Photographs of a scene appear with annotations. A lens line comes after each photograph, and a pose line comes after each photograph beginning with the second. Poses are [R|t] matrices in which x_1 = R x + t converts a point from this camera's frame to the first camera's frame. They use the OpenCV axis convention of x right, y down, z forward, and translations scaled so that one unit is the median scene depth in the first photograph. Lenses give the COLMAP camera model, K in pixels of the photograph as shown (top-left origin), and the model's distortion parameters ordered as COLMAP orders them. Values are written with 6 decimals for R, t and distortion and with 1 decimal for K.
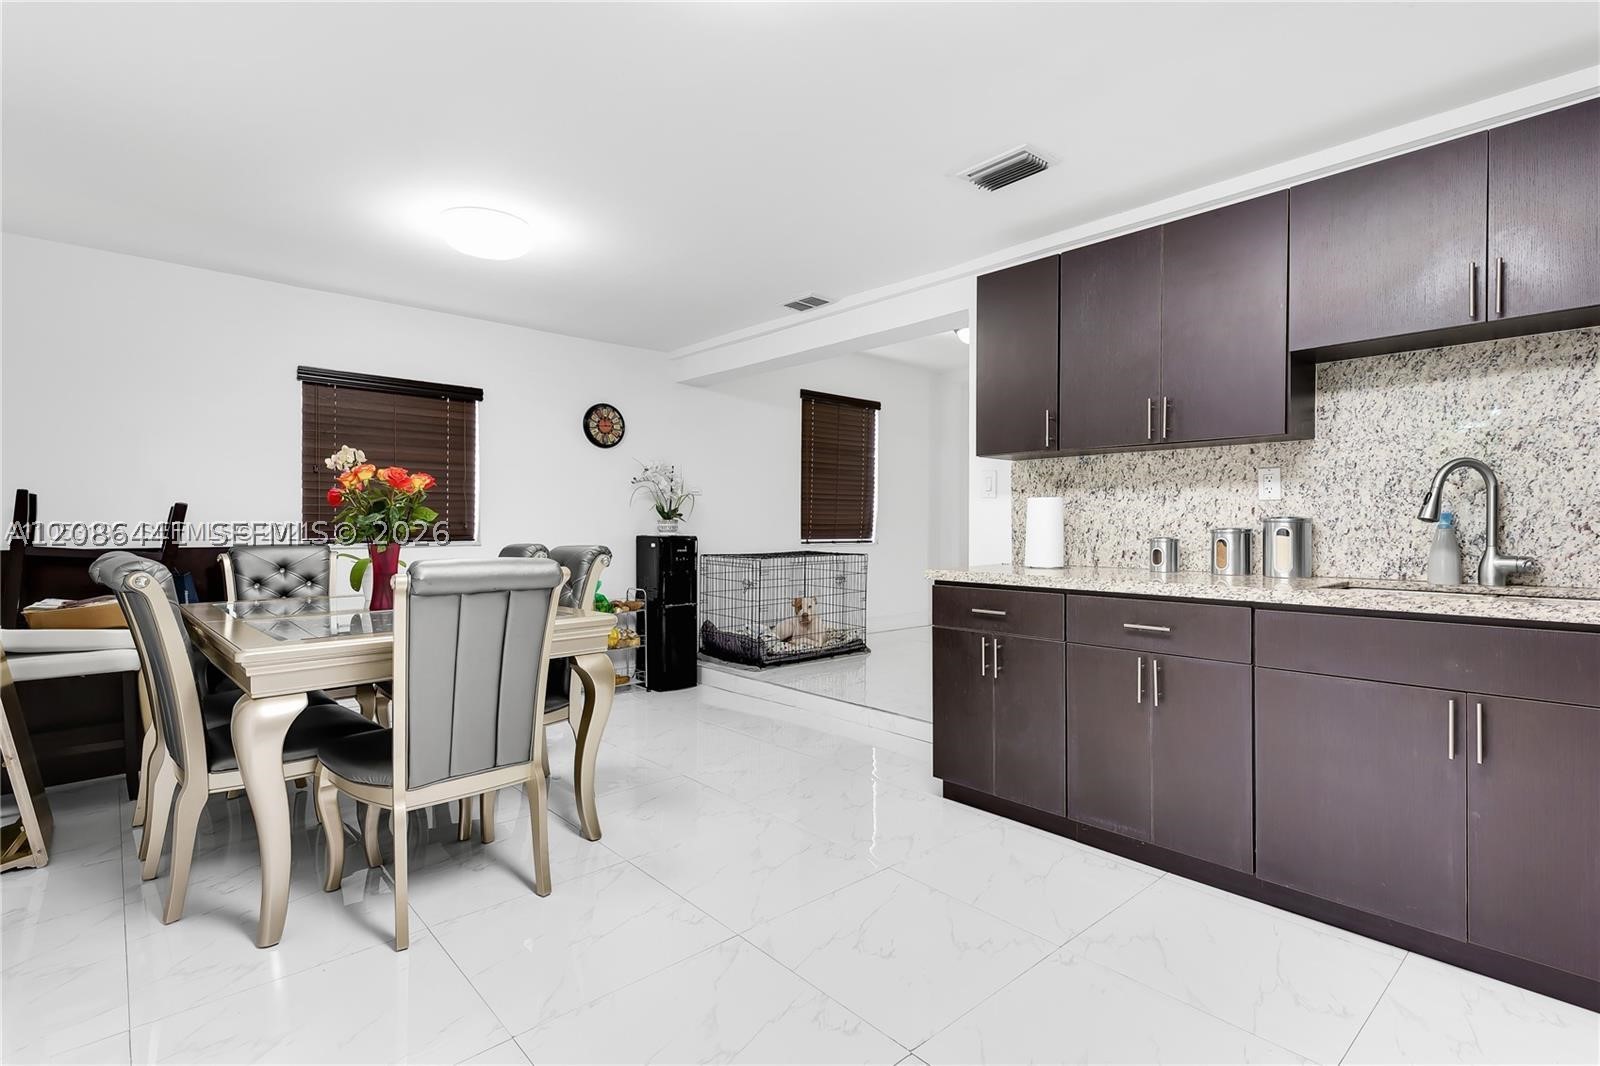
lens RADIAL K [[756.3, 0, 803.1], [0, 756.3, 531.6], [0, 0, 1]] dist [0.019507, -0.005795]
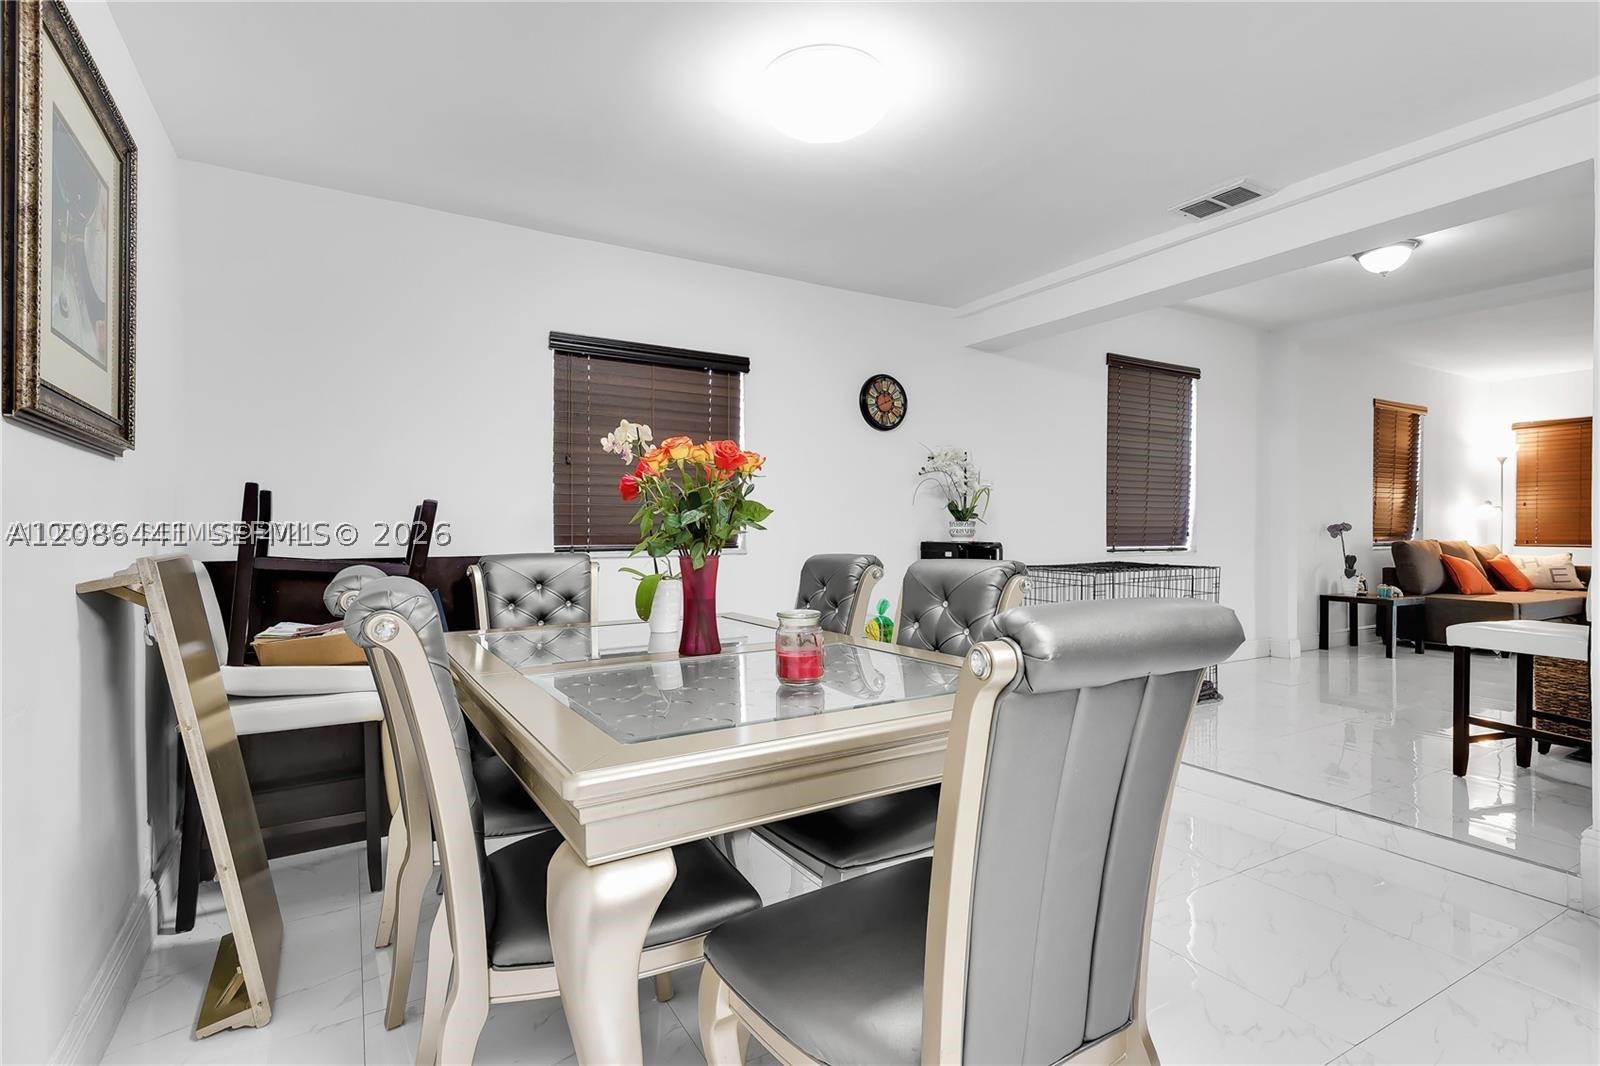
lens RADIAL K [[763.4, 0, 800.4], [0, 763.4, 531.4], [0, 0, 1]] dist [0.016360, -0.000200]
pose [[0.979185, -0.001205, -0.202967, -0.229027], [0.000120, 0.999986, -0.005355, -0.001277], [0.202971, 0.005219, 0.979171, 0.251378]]
